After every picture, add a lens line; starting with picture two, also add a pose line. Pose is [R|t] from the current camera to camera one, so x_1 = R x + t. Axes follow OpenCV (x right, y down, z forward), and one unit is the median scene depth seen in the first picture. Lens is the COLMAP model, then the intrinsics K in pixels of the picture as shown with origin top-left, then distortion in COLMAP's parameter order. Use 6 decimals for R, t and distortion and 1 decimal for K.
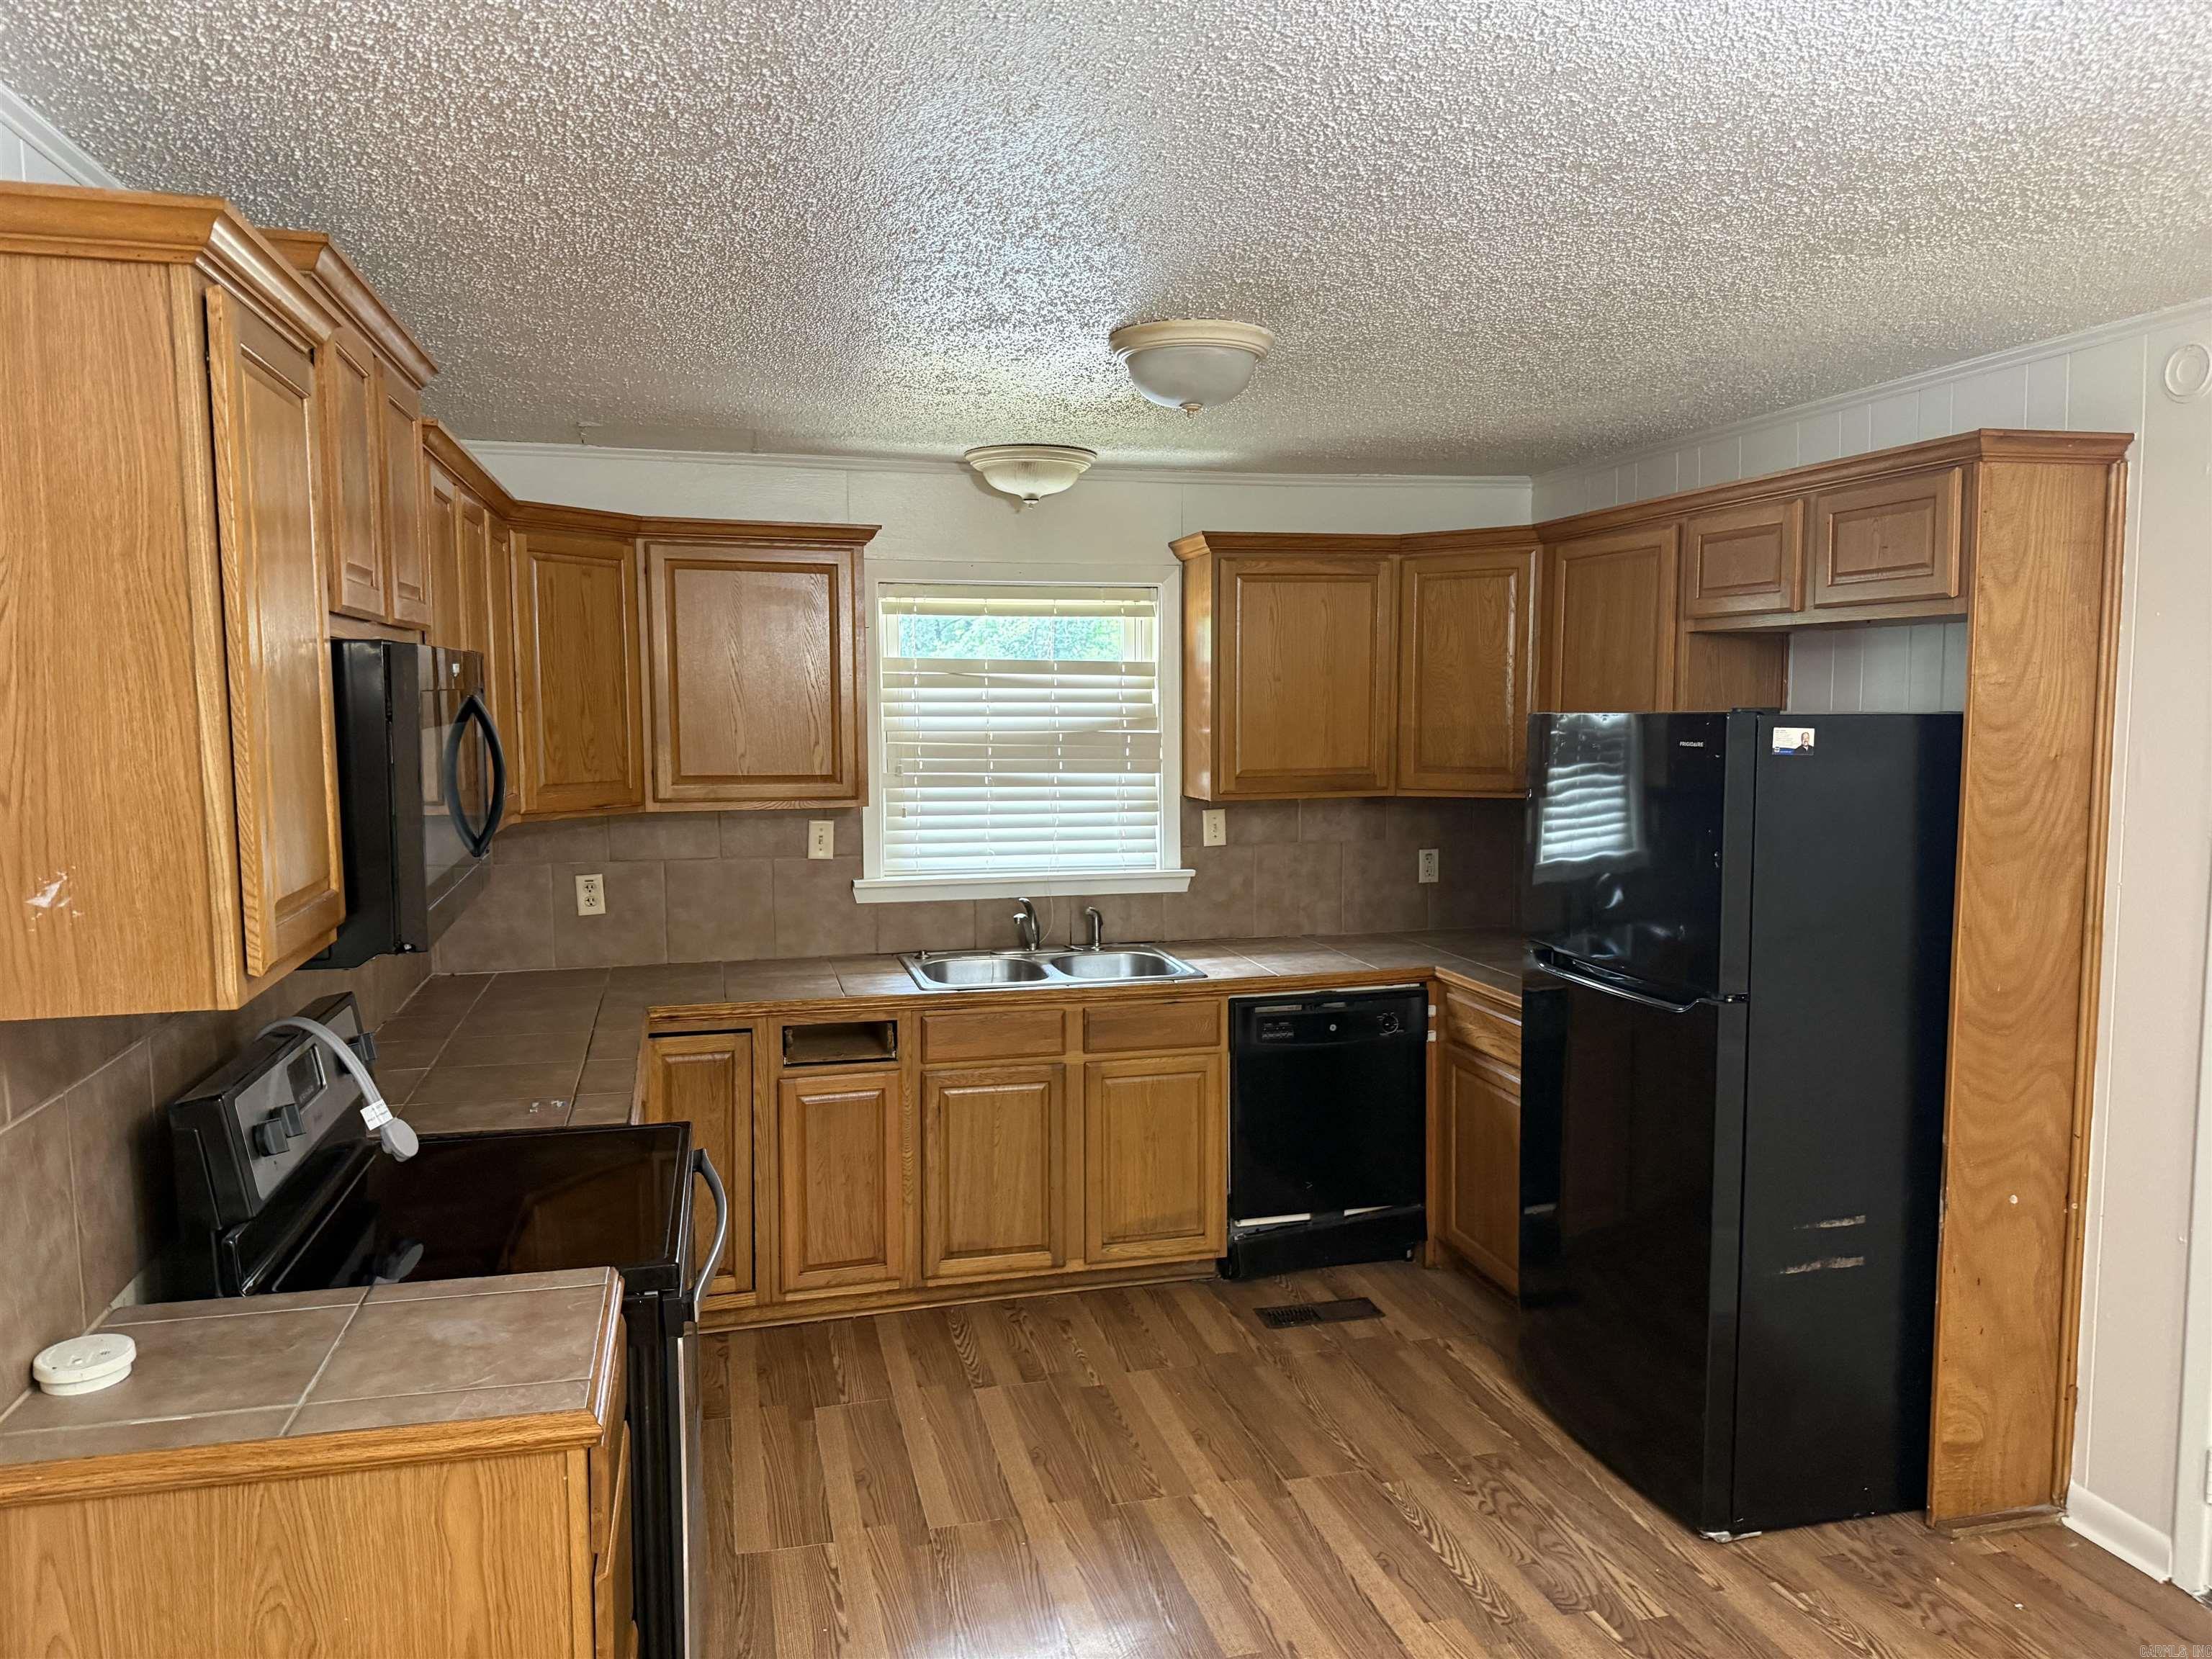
lens RADIAL K [[1591.6, 0, 1130.8], [0, 1591.6, 838.1], [0, 0, 1]] dist [0.111571, -0.171511]
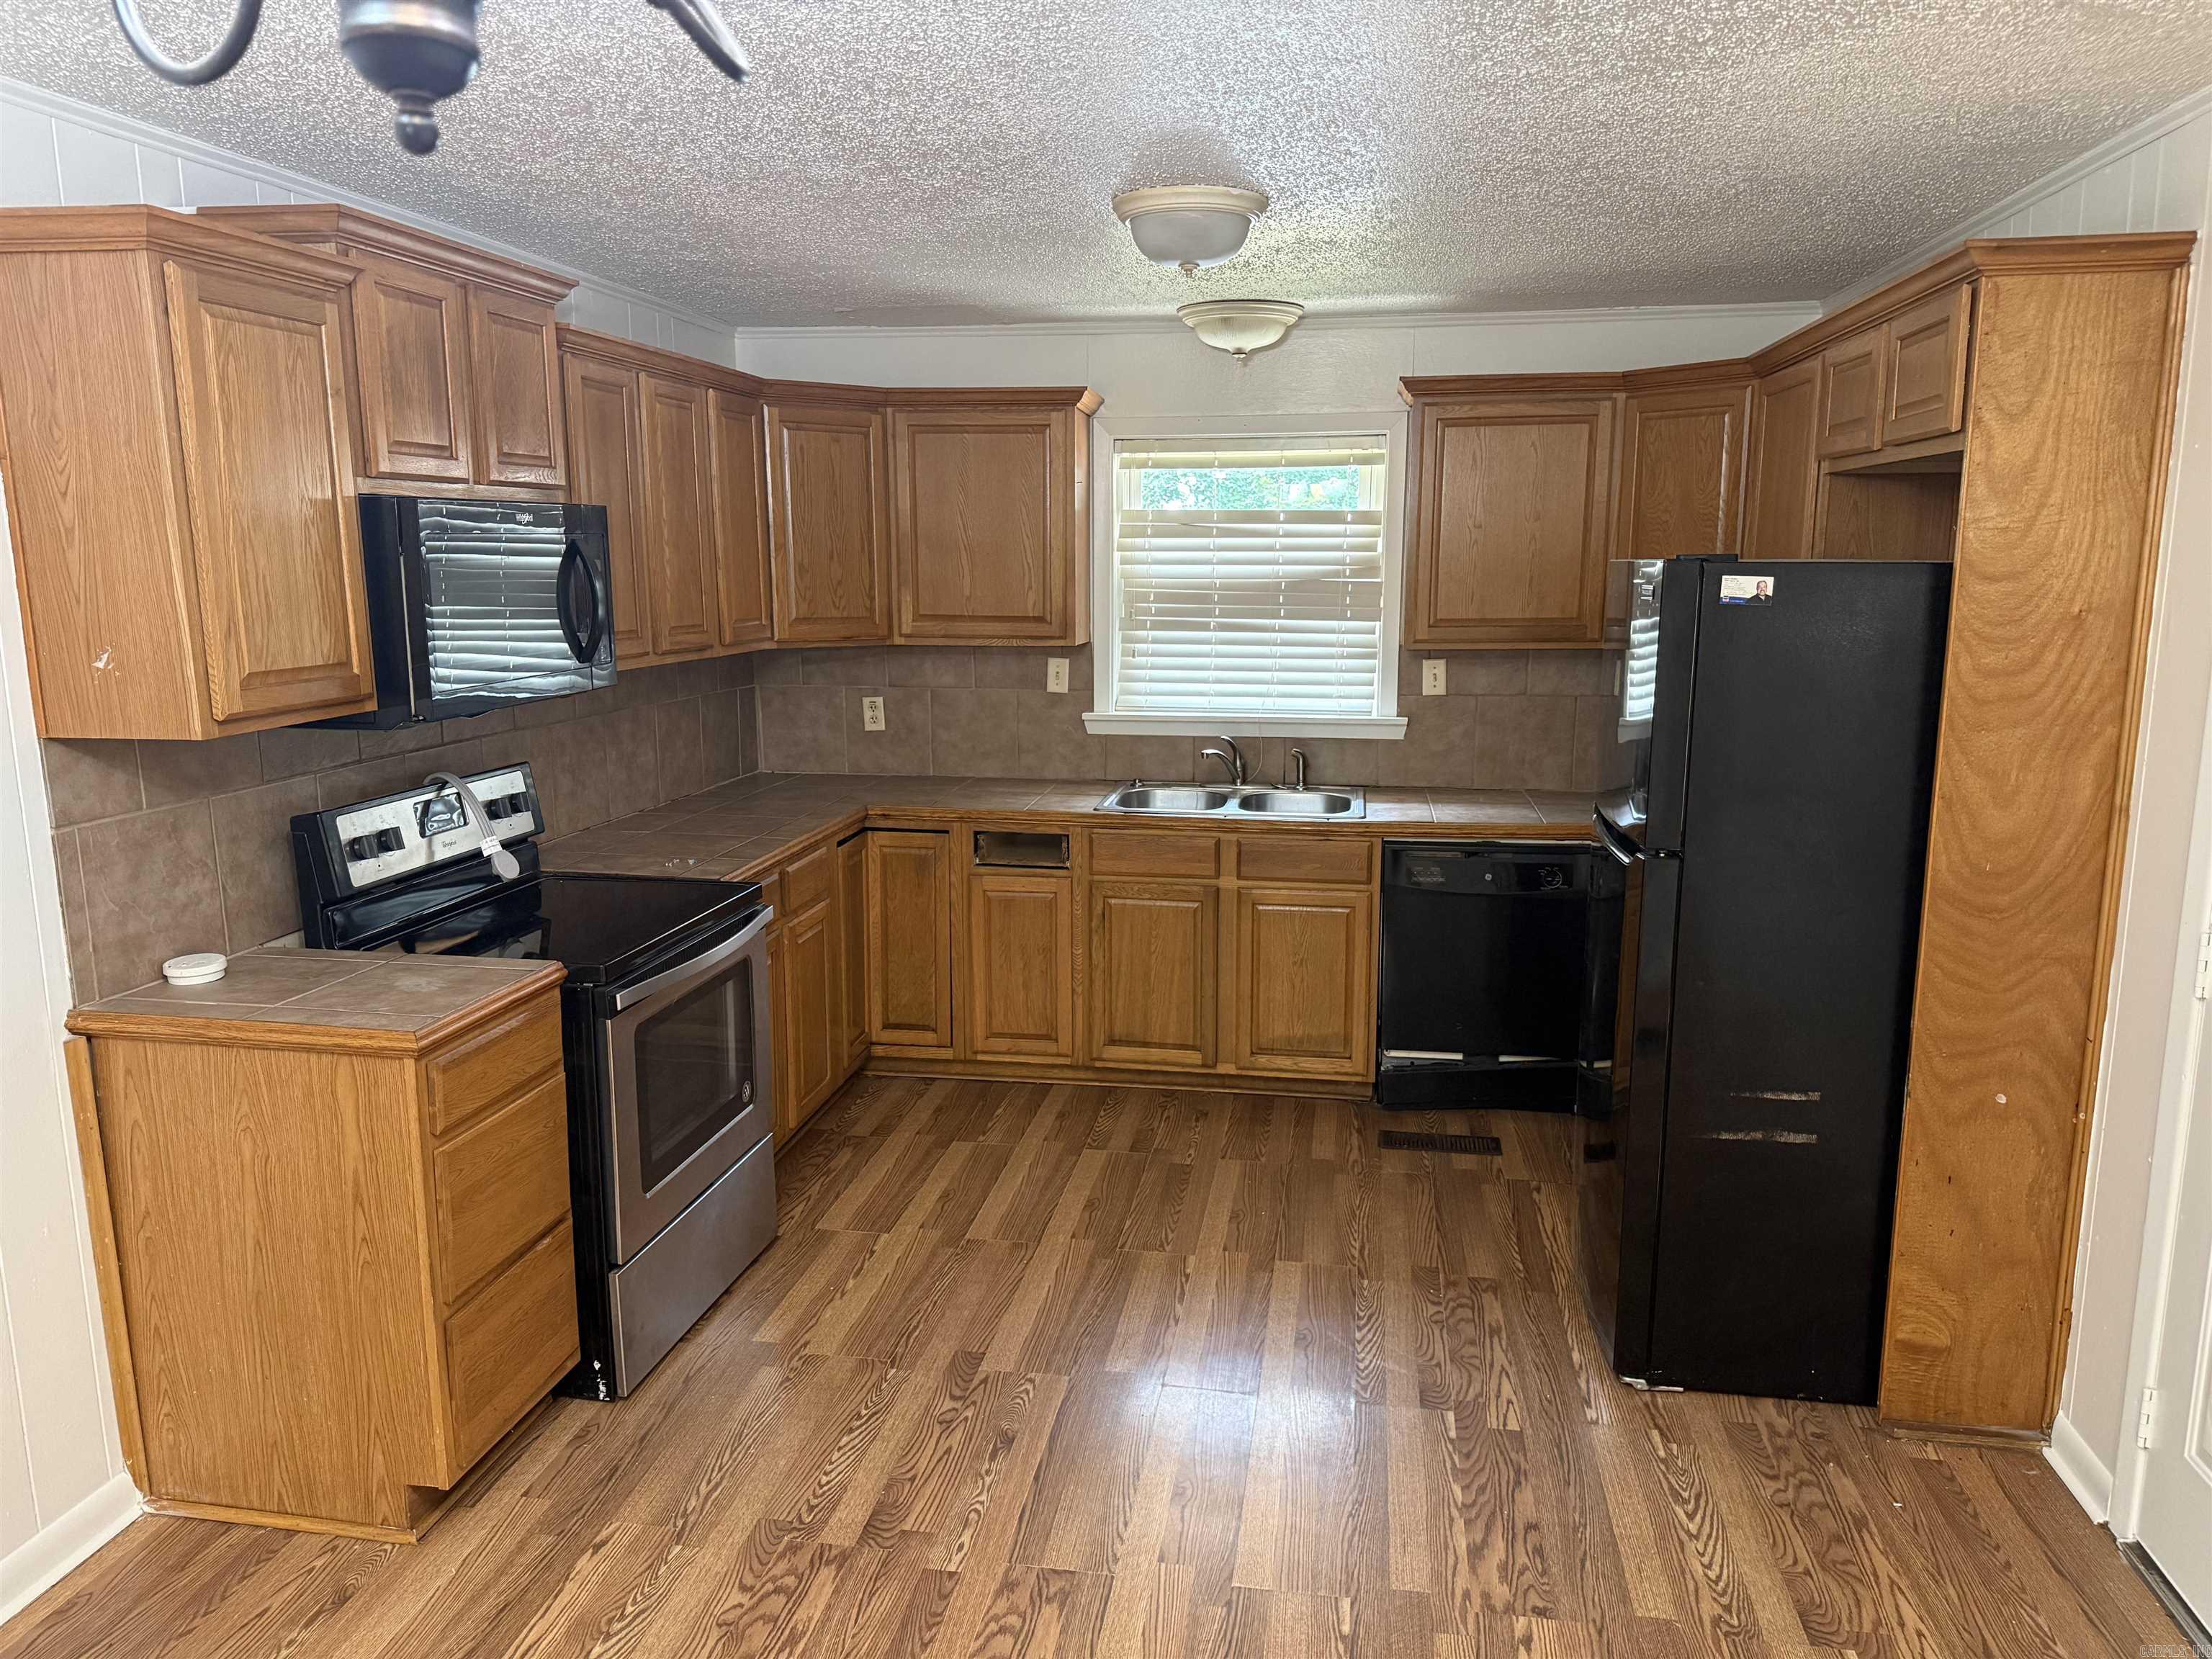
lens RADIAL K [[1584.6, 0, 1097.6], [0, 1584.6, 848.6], [0, 0, 1]] dist [0.116579, -0.184788]
pose [[0.912050, 0.078500, -0.402494, 0.326657], [-0.039525, 0.993765, 0.104256, 0.005431], [0.408169, -0.079179, 0.909466, -0.021998]]
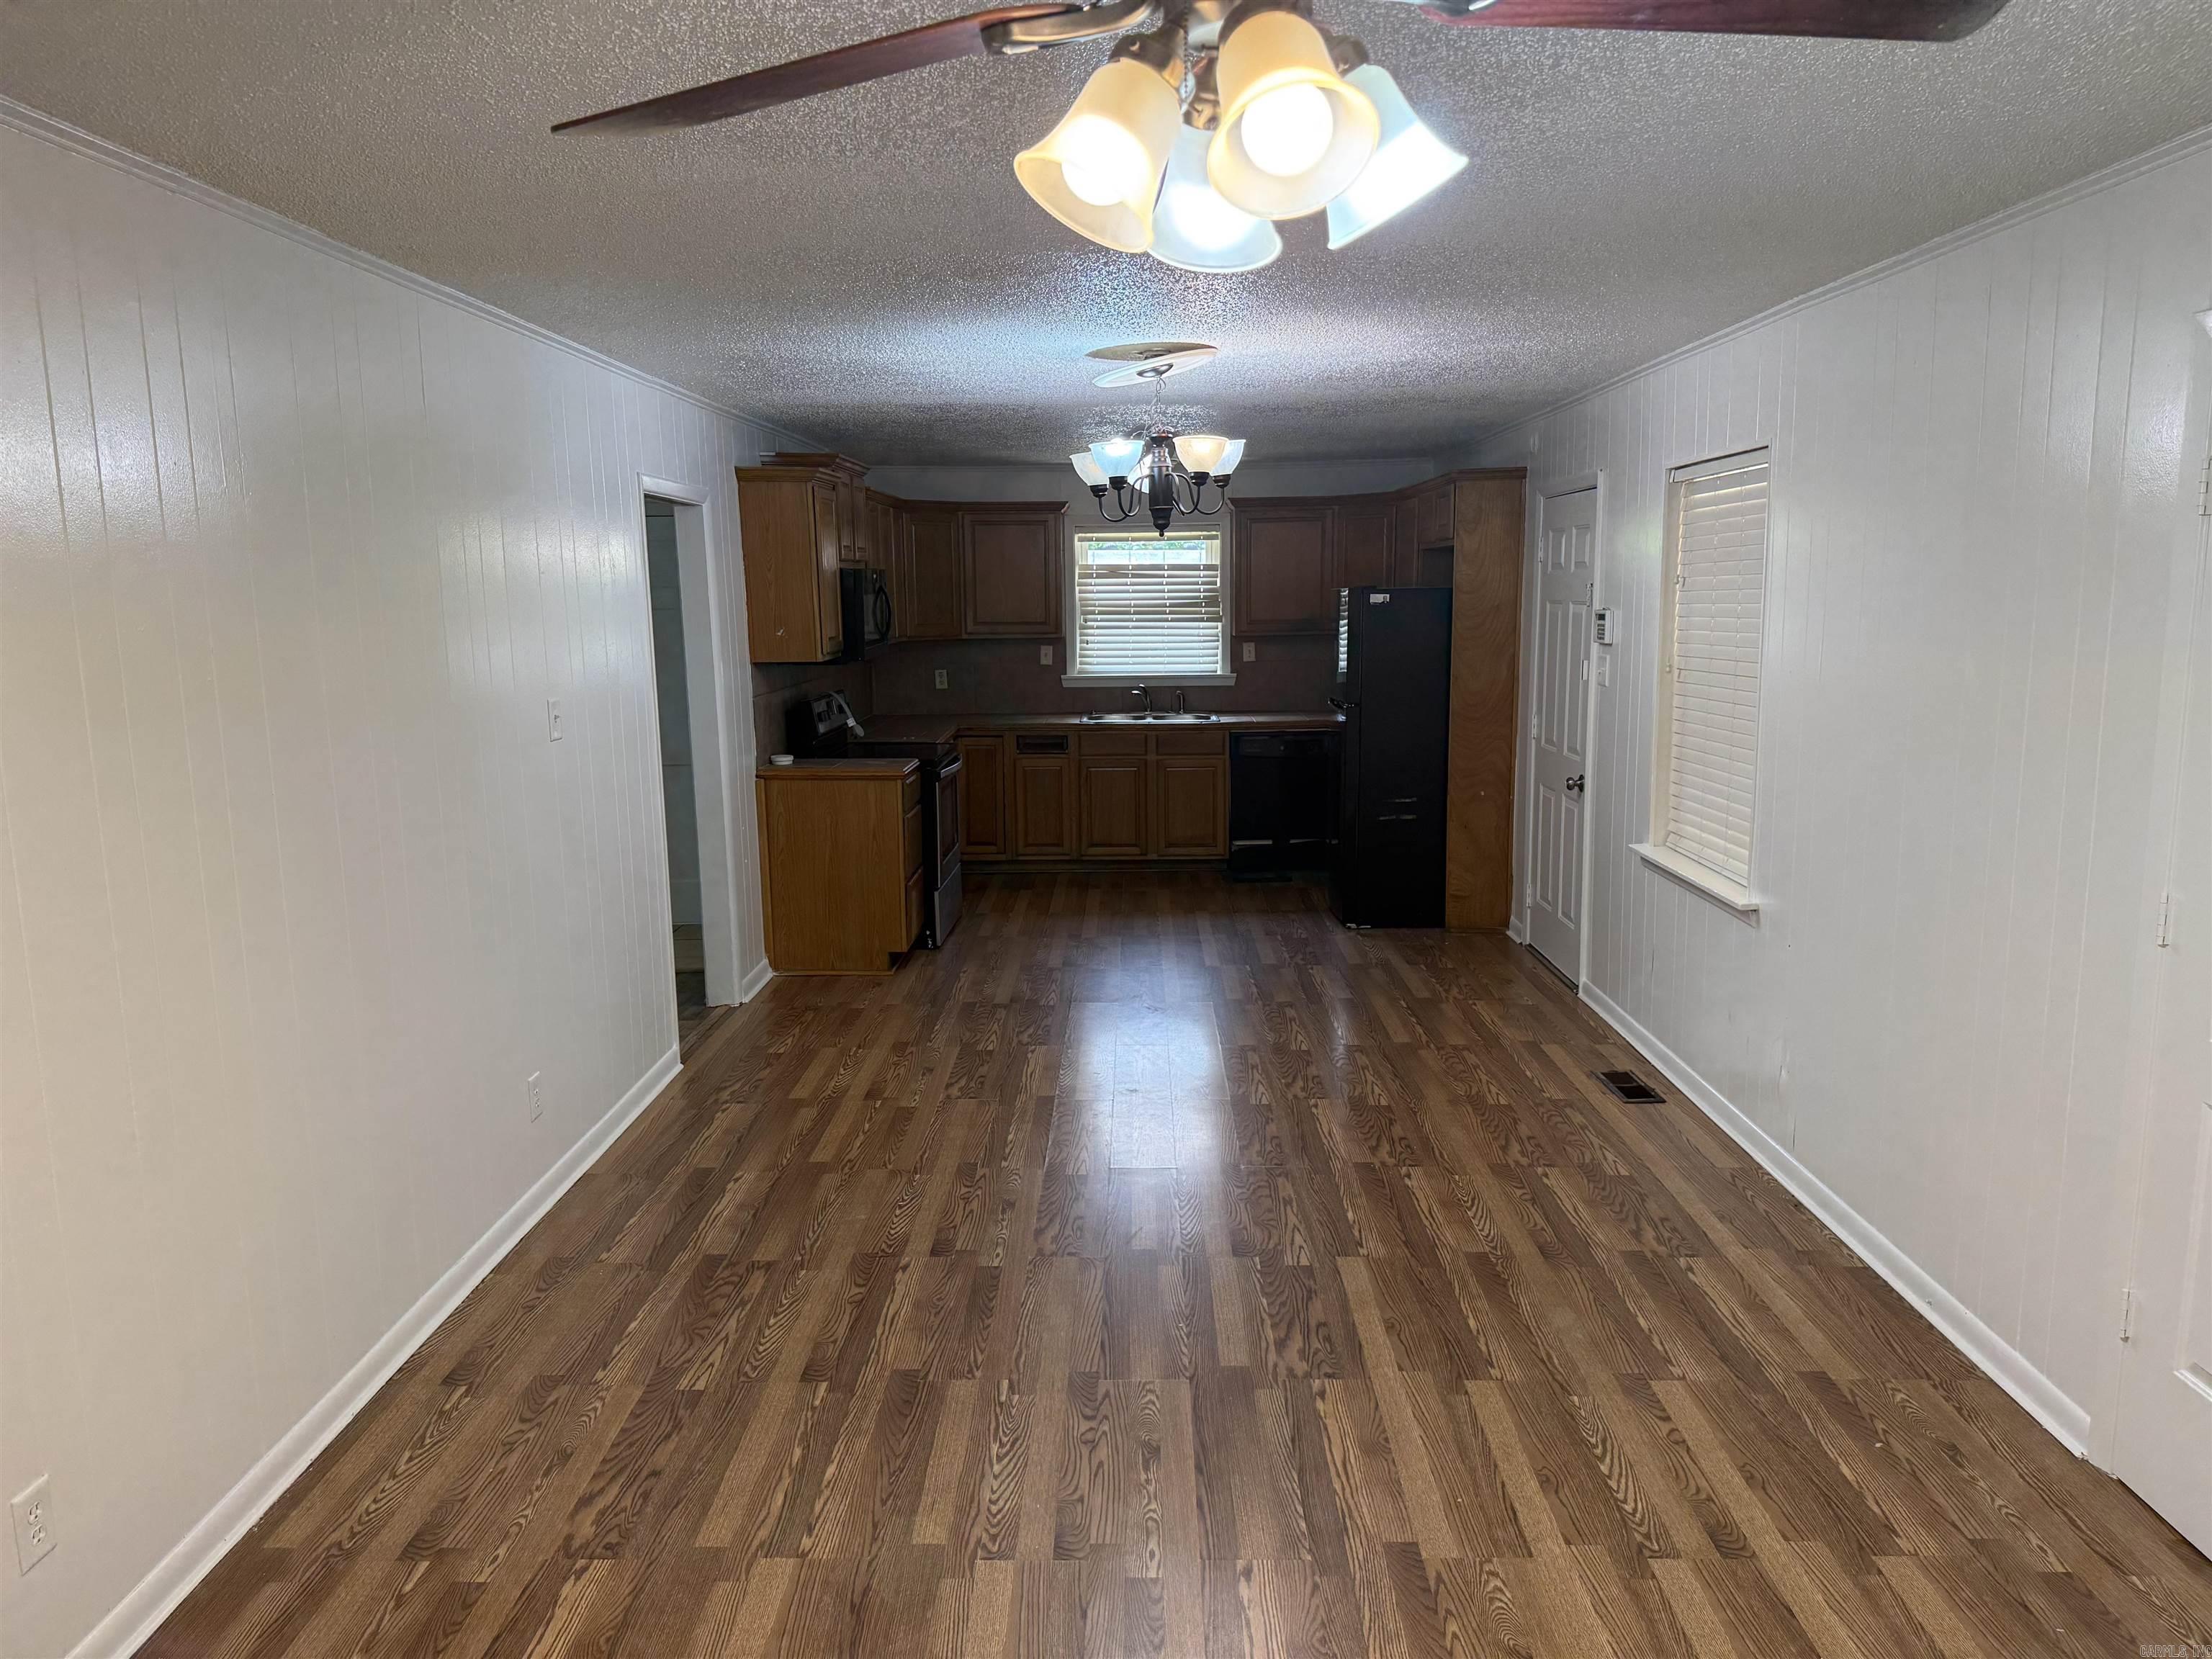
lens RADIAL K [[1566.0, 0, 1112.2], [0, 1566.0, 833.6], [0, 0, 1]] dist [0.121894, -0.255470]
pose [[0.963338, 0.034224, -0.266099, 0.480083], [-0.015419, 0.997254, 0.072440, 0.092127], [0.267847, -0.065682, 0.961220, -1.032942]]
